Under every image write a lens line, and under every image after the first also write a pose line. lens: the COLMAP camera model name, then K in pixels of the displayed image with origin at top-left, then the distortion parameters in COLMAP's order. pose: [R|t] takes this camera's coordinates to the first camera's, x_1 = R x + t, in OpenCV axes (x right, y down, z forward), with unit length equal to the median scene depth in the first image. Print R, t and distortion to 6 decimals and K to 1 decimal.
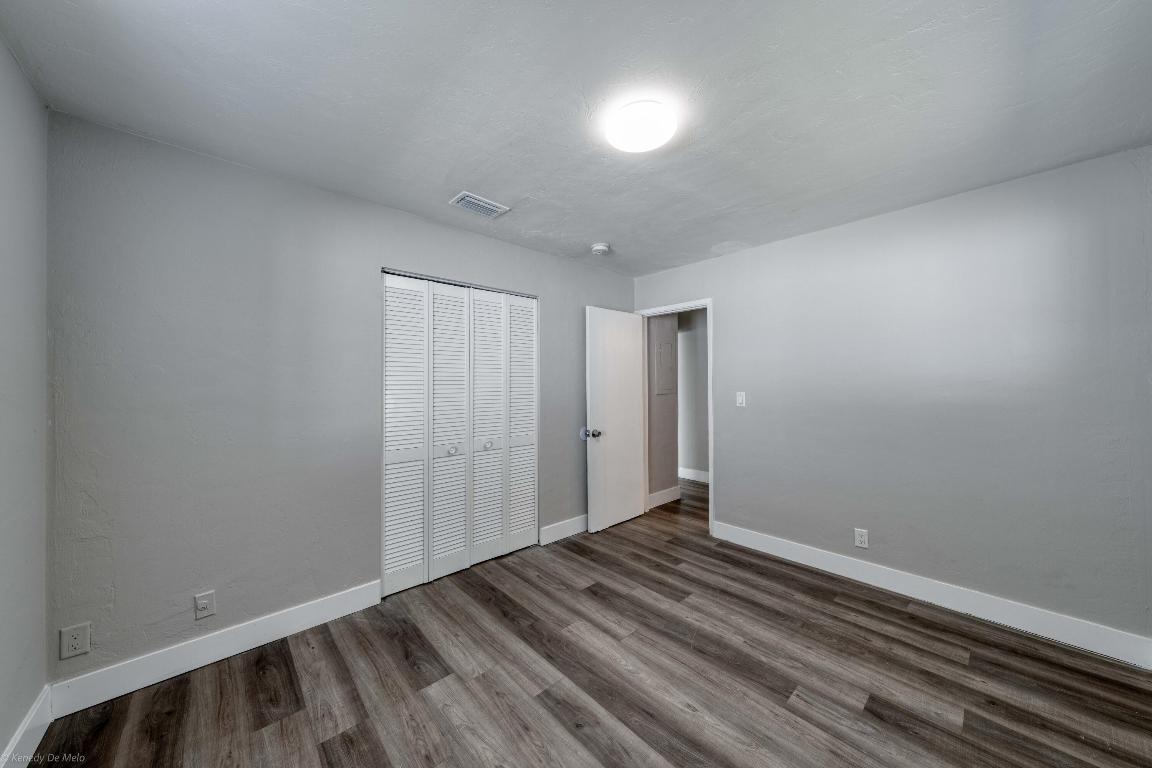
lens RADIAL K [[380.6, 0, 576.0], [0, 380.6, 384.0], [0, 0, 1]] dist [-0.001038, -0.000096]
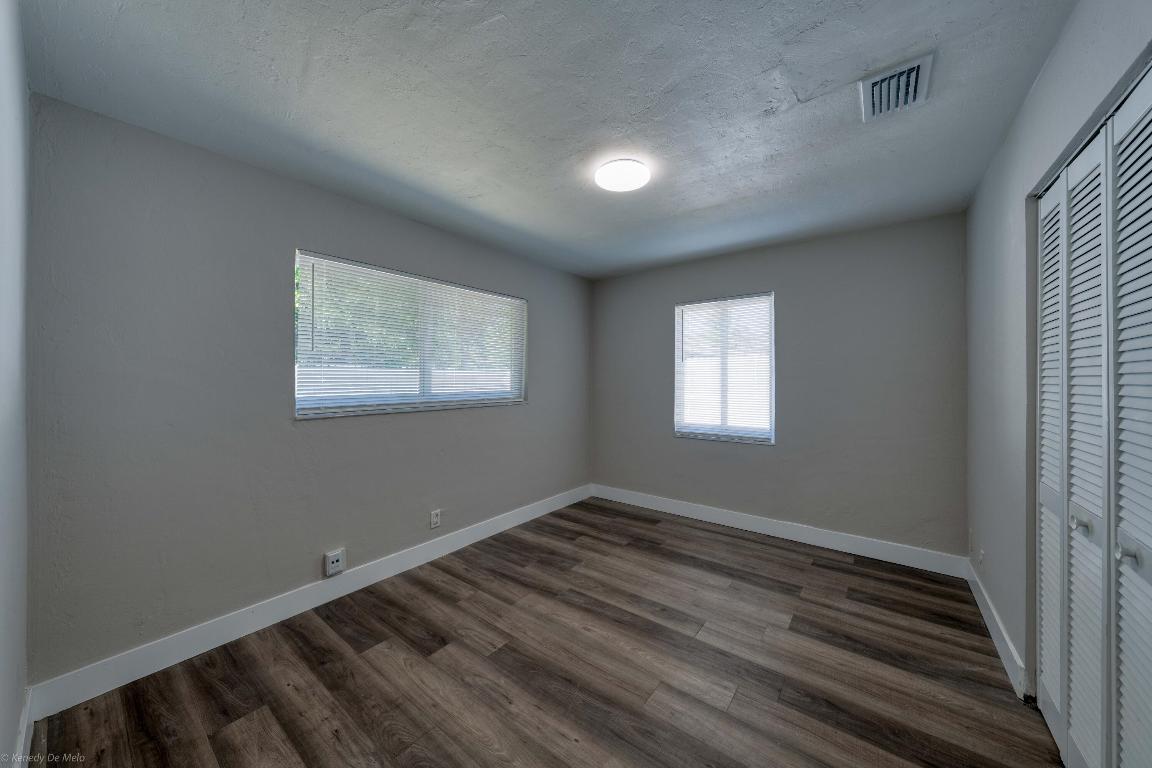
lens RADIAL K [[395.0, 0, 581.8], [0, 395.0, 367.4], [0, 0, 1]] dist [-0.000315, -0.000072]
pose [[-0.982353, -0.001638, -0.187029, 0.500358], [0.003467, 0.999630, -0.026967, 0.004694], [0.187004, -0.027139, -0.981984, 2.042023]]
